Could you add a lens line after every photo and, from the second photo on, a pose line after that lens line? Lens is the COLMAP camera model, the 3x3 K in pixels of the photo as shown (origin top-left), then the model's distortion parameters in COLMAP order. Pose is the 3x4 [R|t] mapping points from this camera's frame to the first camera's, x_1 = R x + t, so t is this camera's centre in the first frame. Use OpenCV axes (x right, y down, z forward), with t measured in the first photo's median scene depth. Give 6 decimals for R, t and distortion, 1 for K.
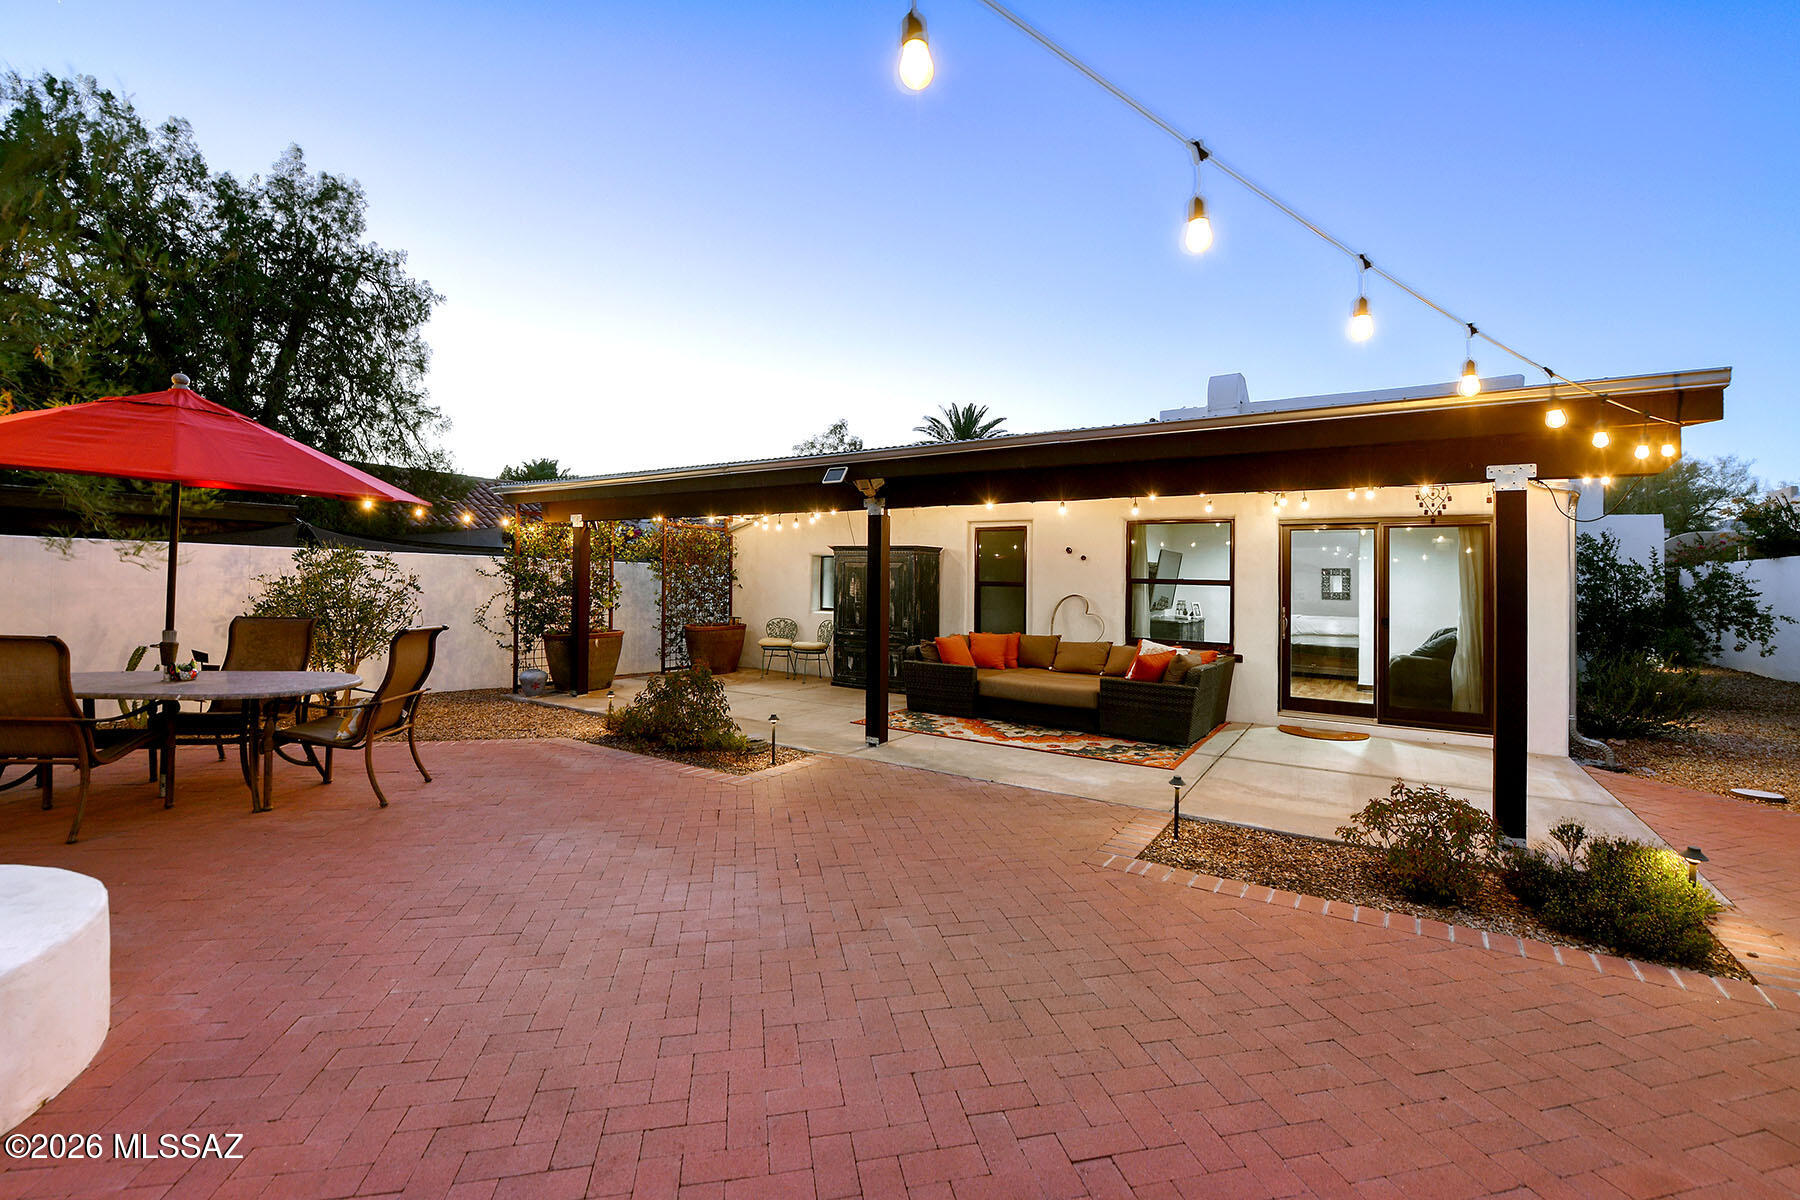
lens RADIAL K [[729.9, 0, 900.0], [0, 729.9, 600.0], [0, 0, 1]] dist [-0.023890, -0.000166]
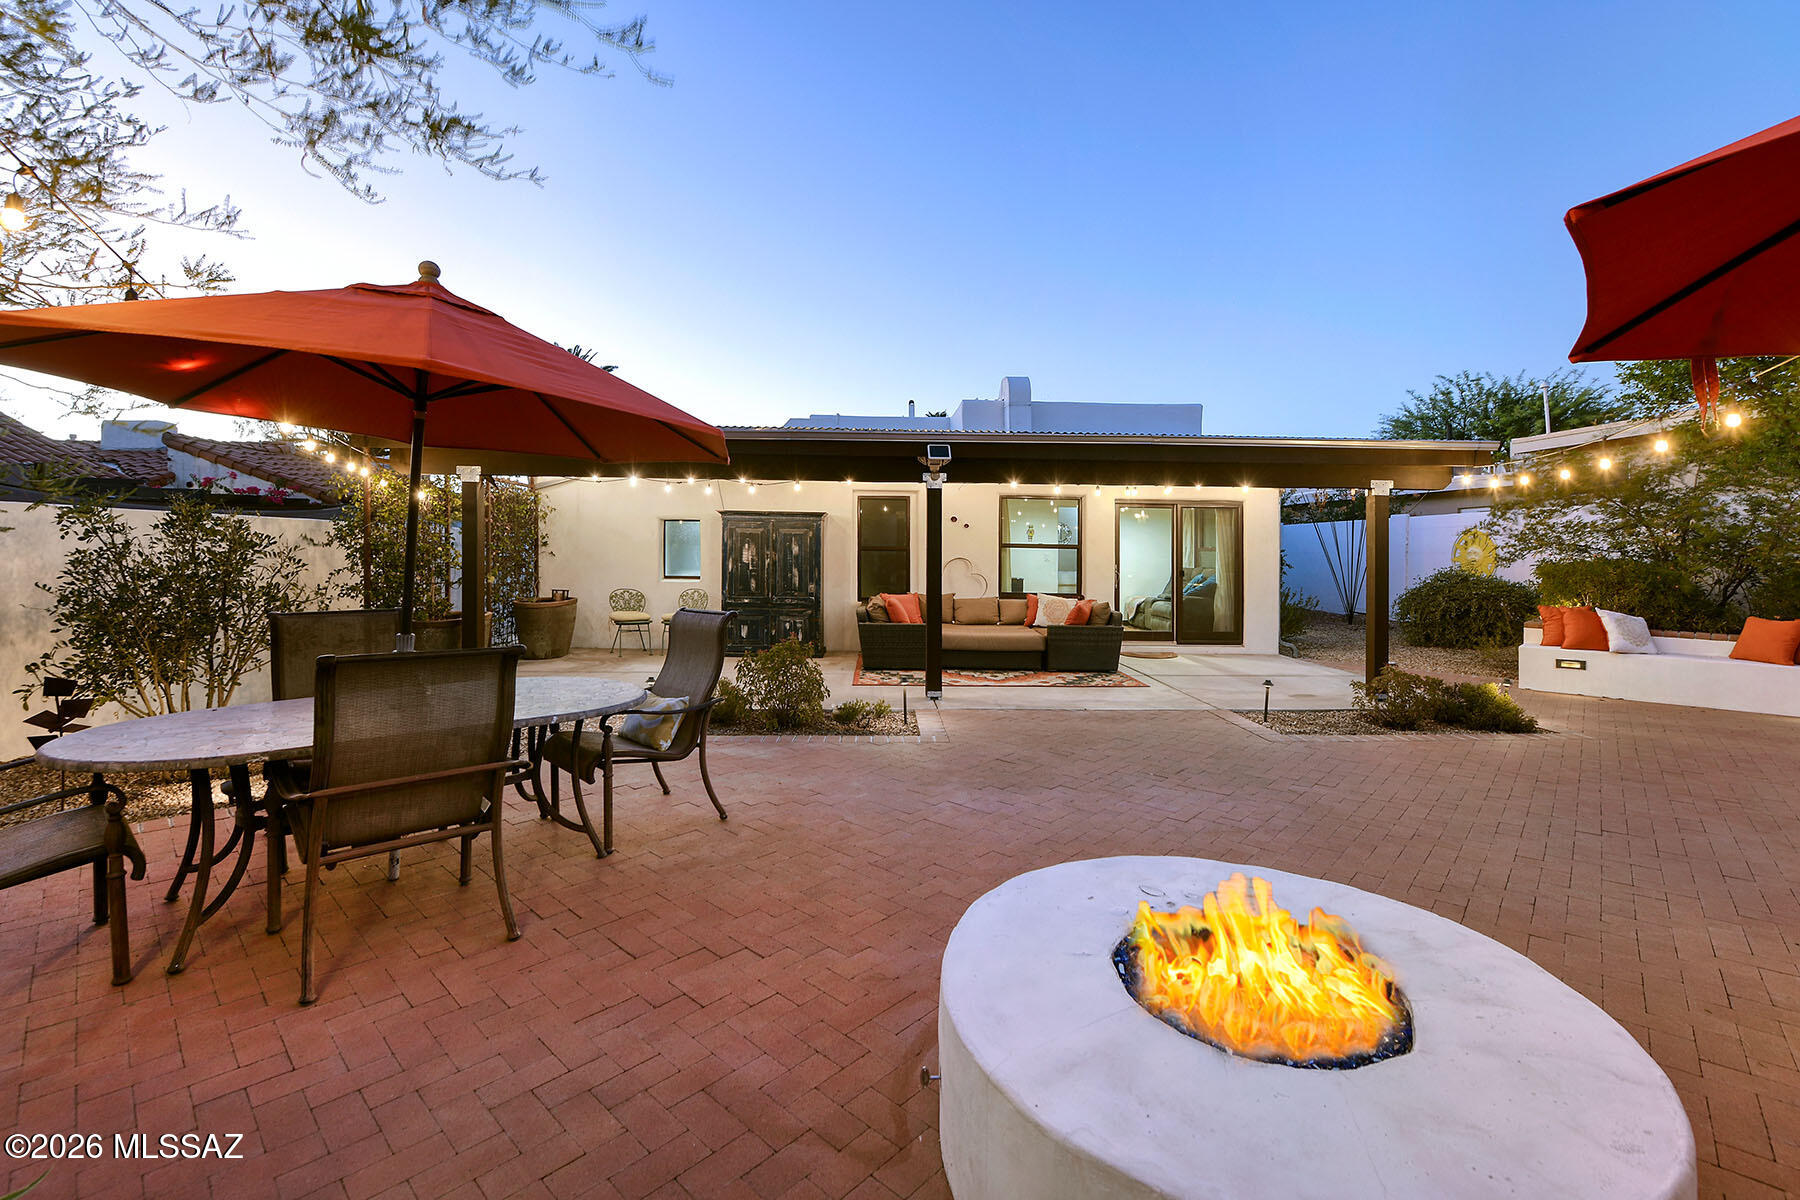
lens RADIAL K [[729.9, 0, 900.0], [0, 729.9, 600.0], [0, 0, 1]] dist [-0.023890, -0.000166]
pose [[0.833407, -0.046732, 0.550681, -0.473235], [0.017102, 0.998122, 0.058821, -0.010026], [-0.552396, -0.039604, 0.832641, 0.079671]]
